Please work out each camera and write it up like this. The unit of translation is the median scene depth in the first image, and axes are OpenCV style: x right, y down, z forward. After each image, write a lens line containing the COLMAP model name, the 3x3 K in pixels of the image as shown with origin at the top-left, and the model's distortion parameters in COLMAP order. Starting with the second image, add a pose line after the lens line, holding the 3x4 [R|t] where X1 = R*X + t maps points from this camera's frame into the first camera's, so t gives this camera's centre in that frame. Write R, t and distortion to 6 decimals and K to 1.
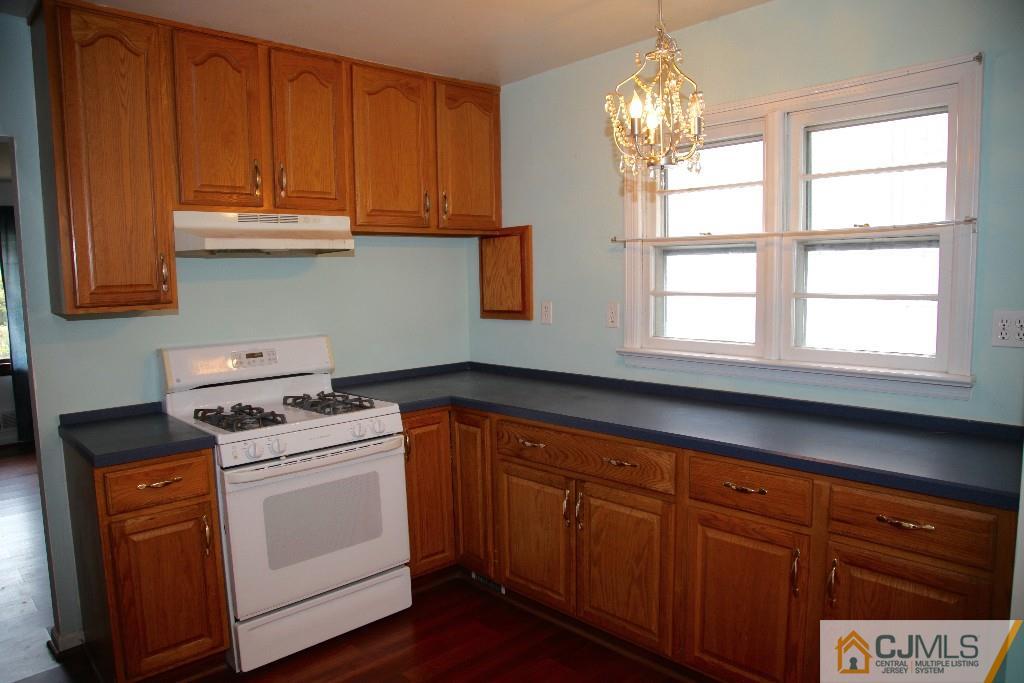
lens RADIAL K [[688.1, 0, 512.0], [0, 688.1, 341.5], [0, 0, 1]] dist [-0.132742, 0.076348]
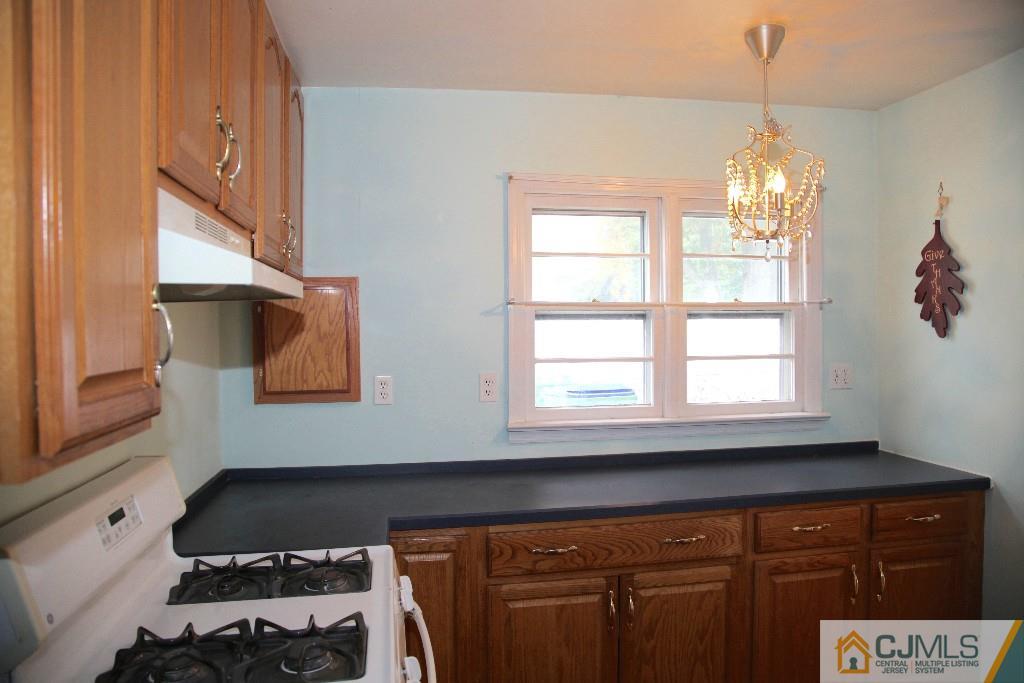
lens RADIAL K [[693.8, 0, 512.0], [0, 693.8, 341.5], [0, 0, 1]] dist [-0.071359, 0.000780]
pose [[0.551738, -0.006414, 0.833993, -0.702006], [0.078365, 0.995945, -0.044184, -0.067381], [-0.830328, 0.089734, 0.550003, 0.593999]]
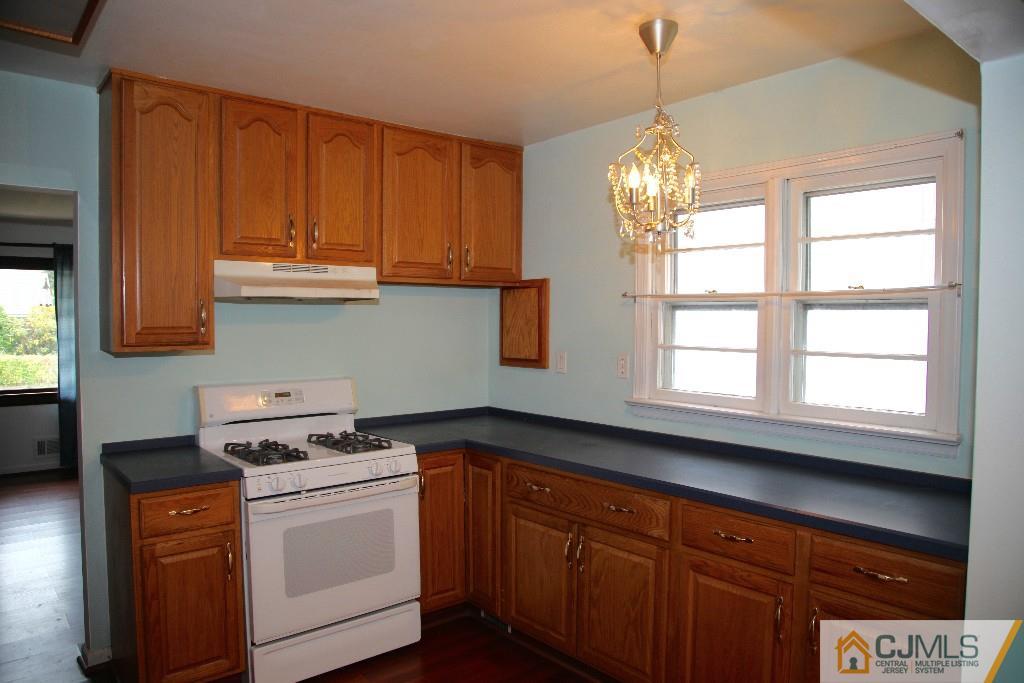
lens RADIAL K [[688.1, 0, 512.0], [0, 688.1, 341.5], [0, 0, 1]] dist [-0.132742, 0.076348]
pose [[0.998364, 0.025451, -0.051207, 0.037577], [-0.028652, 0.997616, -0.062777, -0.007517], [0.049487, 0.064141, 0.996713, -0.062404]]
